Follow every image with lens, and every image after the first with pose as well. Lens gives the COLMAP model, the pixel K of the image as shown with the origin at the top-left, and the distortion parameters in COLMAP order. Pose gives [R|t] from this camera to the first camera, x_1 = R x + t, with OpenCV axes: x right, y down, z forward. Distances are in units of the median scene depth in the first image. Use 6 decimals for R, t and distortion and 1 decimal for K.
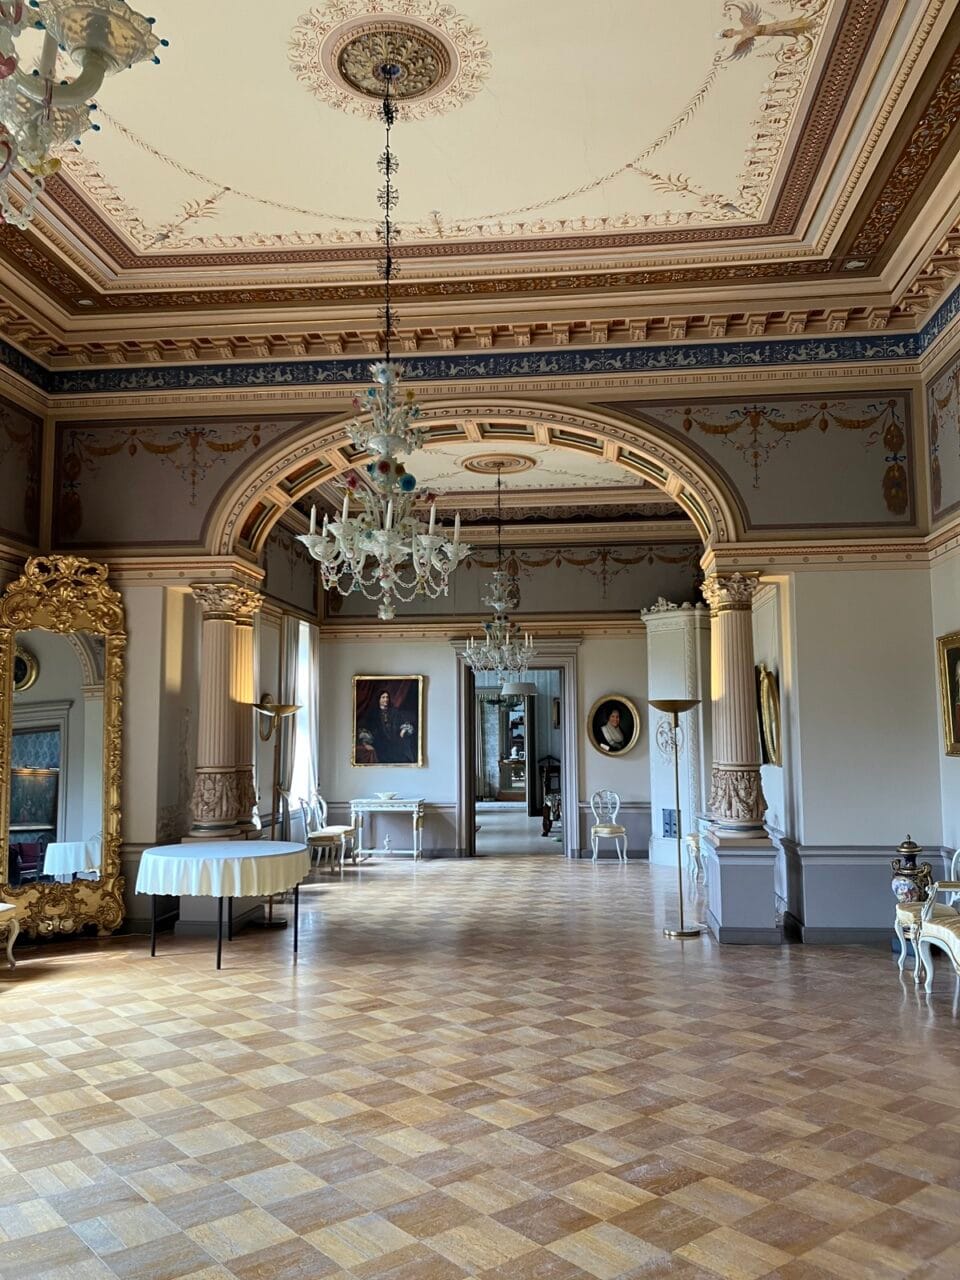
lens RADIAL K [[1040.8, 0, 490.1], [0, 1040.8, 635.8], [0, 0, 1]] dist [0.033371, -0.022654]
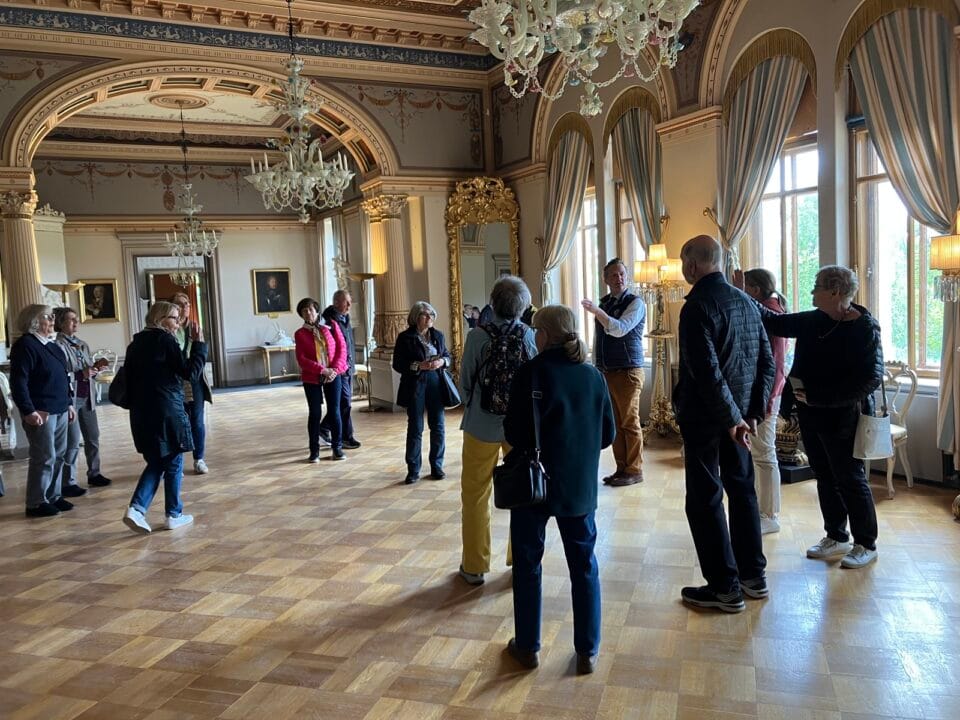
lens RADIAL K [[780.6, 0, 480.5], [0, 780.6, 358.6], [0, 0, 1]] dist [0.033371, -0.022654]
pose [[0.844150, -0.078555, 0.530320, -0.311669], [-0.007246, 0.987444, 0.157801, -0.000398], [-0.536057, -0.137050, 0.832982, -0.132478]]
